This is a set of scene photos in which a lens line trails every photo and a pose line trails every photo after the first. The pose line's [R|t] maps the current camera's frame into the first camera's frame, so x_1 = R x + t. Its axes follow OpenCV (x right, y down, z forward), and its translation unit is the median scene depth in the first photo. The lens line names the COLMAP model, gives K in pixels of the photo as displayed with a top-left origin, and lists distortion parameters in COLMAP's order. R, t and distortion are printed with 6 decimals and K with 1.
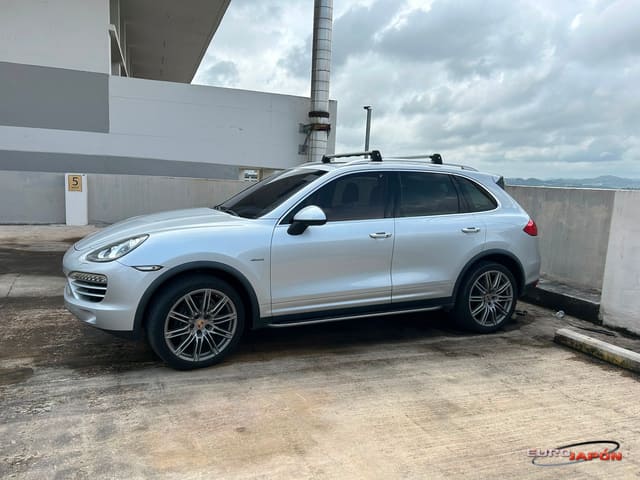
lens RADIAL K [[476.6, 0, 320.0], [0, 476.6, 240.0], [0, 0, 1]] dist [0.056084, -0.056499]
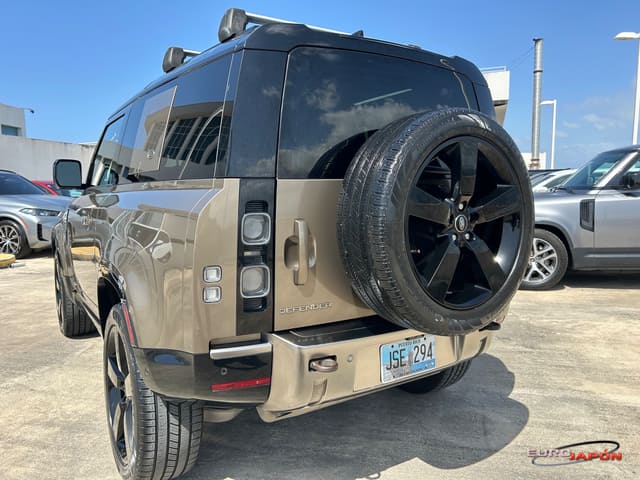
lens RADIAL K [[482.4, 0, 320.0], [0, 482.4, 240.0], [0, 0, 1]] dist [0.062006, -0.061716]
pose [[0.793535, 0.007331, -0.608480, 0.659134], [-0.033528, 0.998935, -0.031690, 0.273509], [0.607600, 0.045549, 0.792936, -1.681507]]
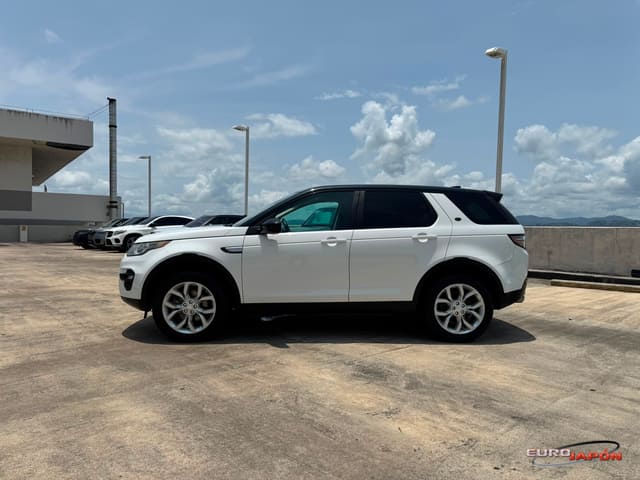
lens RADIAL K [[447.8, 0, 321.2], [0, 447.8, 243.4], [0, 0, 1]] dist [0.039521, -0.047352]
pose [[0.948781, -0.048887, 0.312128, 0.323871], [0.077803, 0.993684, -0.080861, 0.296495], [-0.306204, 0.101004, 0.946593, -1.904231]]
